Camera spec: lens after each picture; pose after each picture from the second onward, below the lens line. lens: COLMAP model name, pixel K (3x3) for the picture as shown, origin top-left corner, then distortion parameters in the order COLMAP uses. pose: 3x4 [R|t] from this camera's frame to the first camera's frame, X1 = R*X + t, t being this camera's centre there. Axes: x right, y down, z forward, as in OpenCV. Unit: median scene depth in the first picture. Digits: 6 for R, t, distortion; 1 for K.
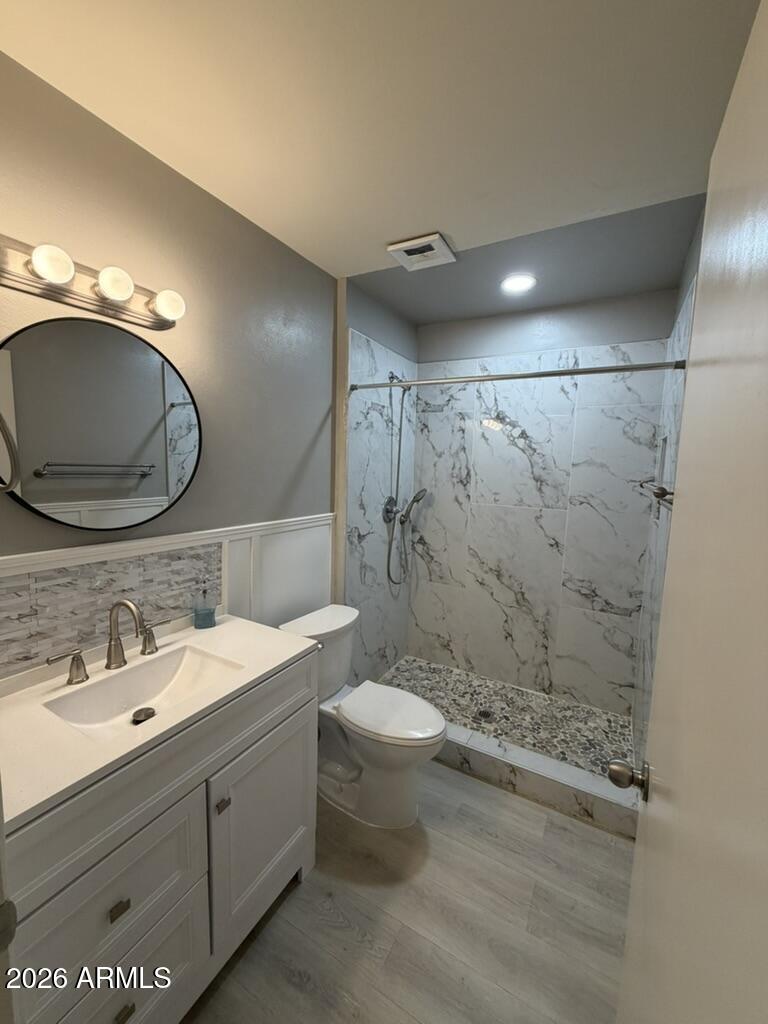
lens RADIAL K [[411.1, 0, 386.1], [0, 411.1, 506.2], [0, 0, 1]] dist [0.000835, 0.000183]
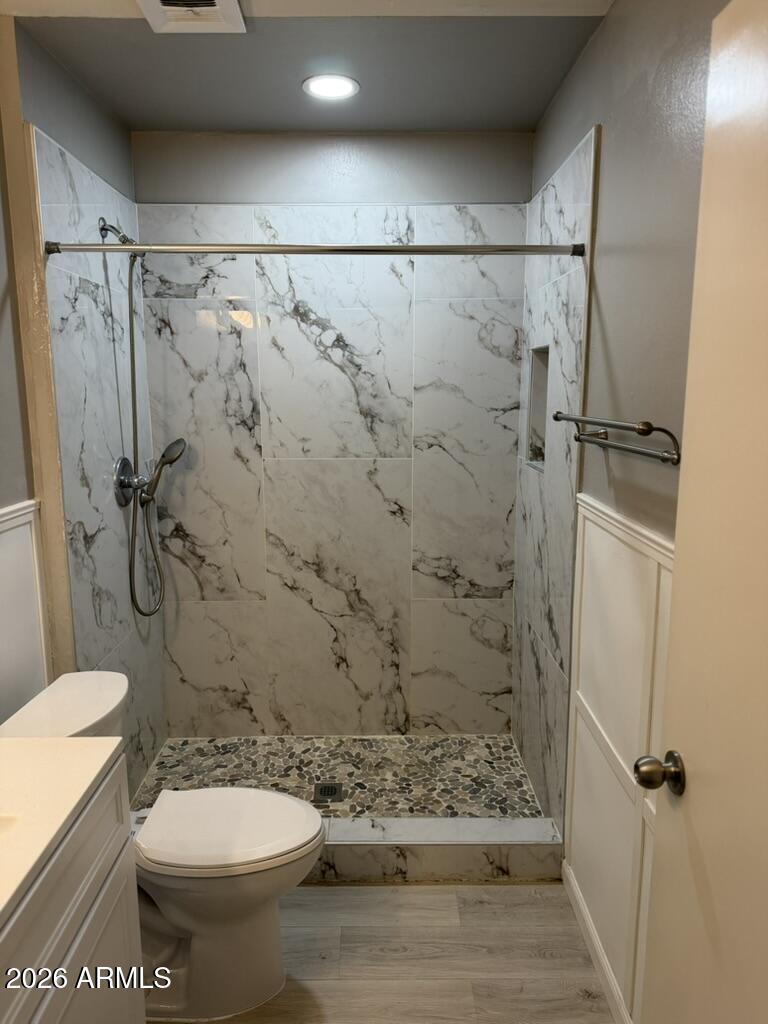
lens RADIAL K [[719.1, 0, 384.0], [0, 719.1, 512.0], [0, 0, 1]] dist [0.153053, -0.276489]
pose [[0.866596, -0.115977, 0.485346, -0.172559], [0.079636, 0.992294, 0.094924, -0.017135], [-0.492615, -0.043610, 0.869154, 0.001478]]
